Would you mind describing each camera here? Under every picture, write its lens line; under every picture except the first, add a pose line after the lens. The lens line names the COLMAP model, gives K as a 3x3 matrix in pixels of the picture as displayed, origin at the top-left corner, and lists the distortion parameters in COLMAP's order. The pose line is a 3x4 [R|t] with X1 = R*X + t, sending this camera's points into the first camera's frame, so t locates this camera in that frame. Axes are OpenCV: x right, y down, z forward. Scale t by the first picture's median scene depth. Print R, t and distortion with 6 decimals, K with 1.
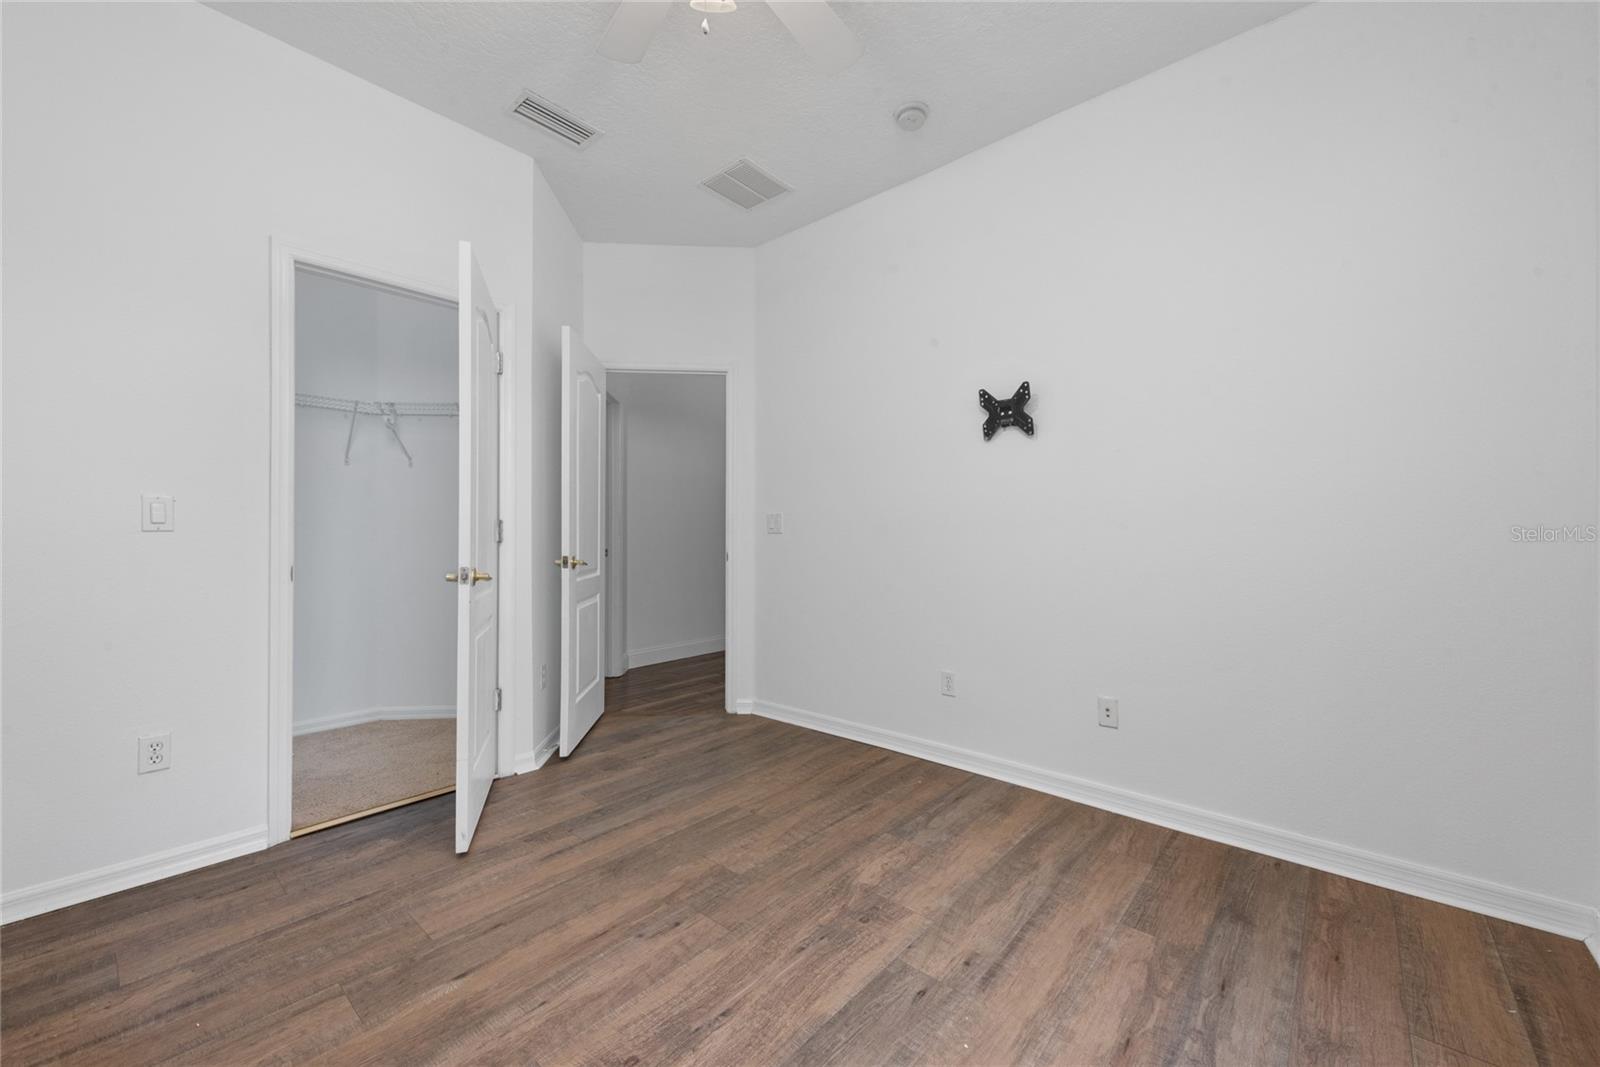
lens RADIAL K [[656.0, 0, 800.7], [0, 656.0, 536.7], [0, 0, 1]] dist [-0.001116, -0.000186]
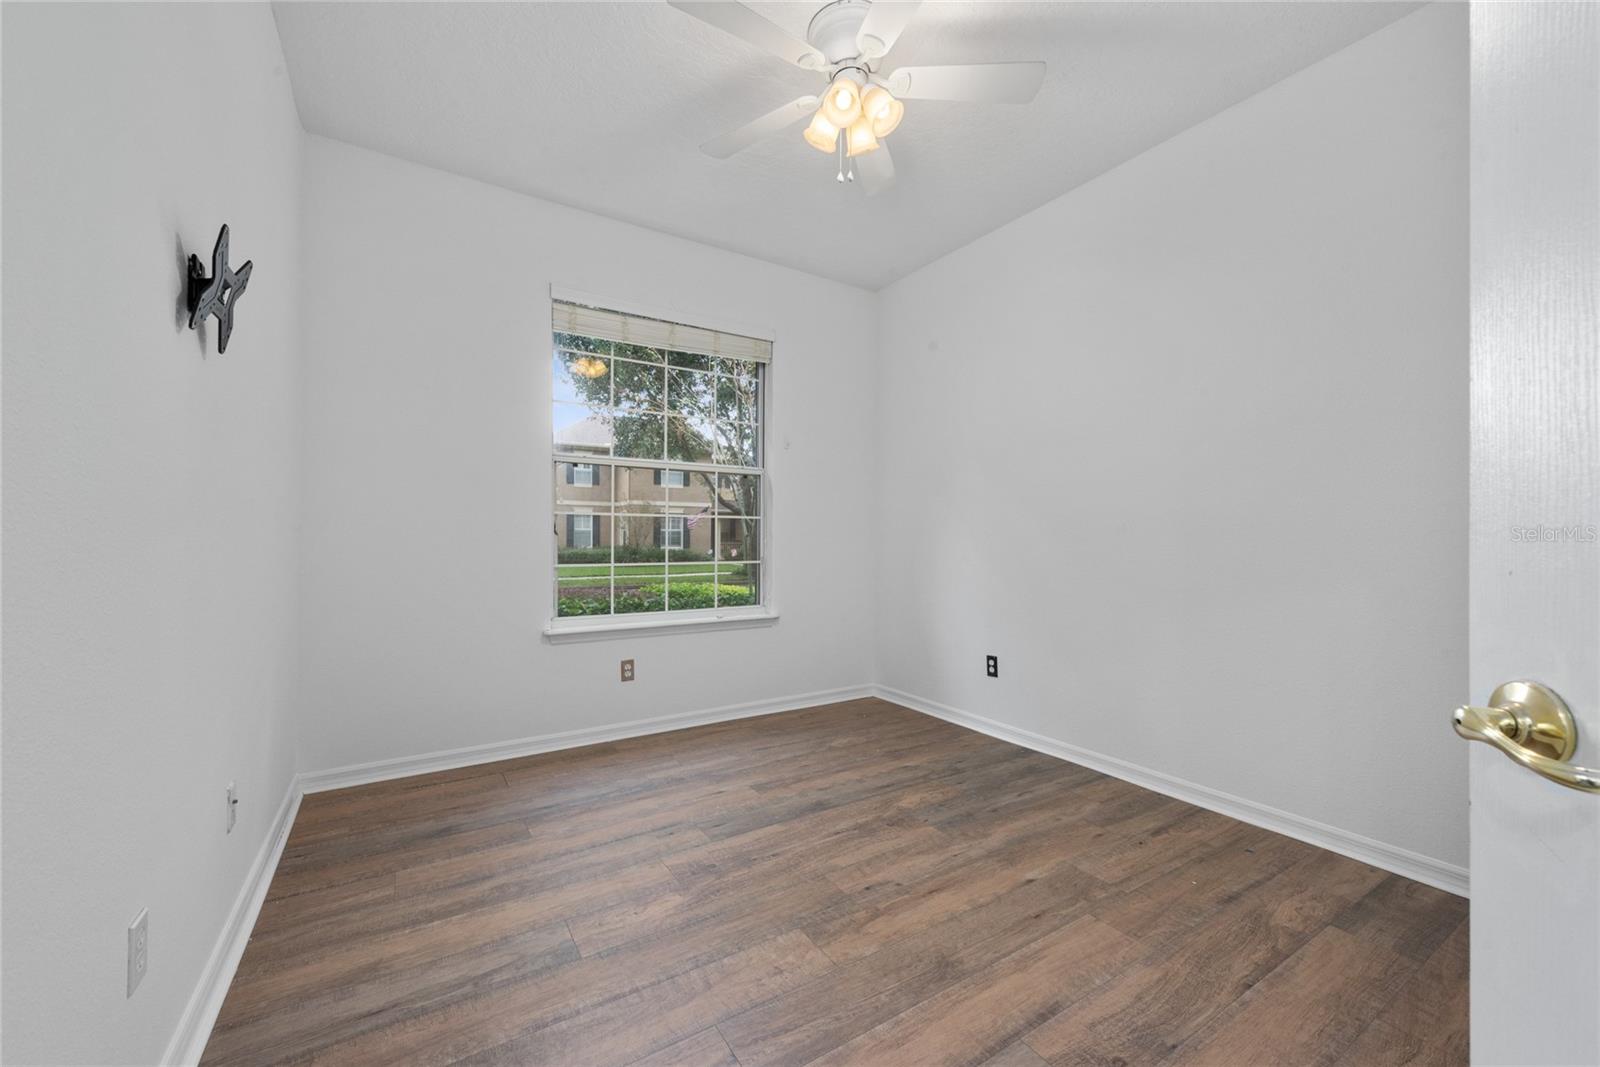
lens RADIAL K [[632.7, 0, 795.2], [0, 632.7, 530.8], [0, 0, 1]] dist [0.016094, 0.000177]
pose [[-0.958365, -0.002593, 0.285534, -0.376874], [-0.005644, 0.999935, -0.009863, -0.013172], [-0.285490, -0.011064, -0.958318, 2.075656]]
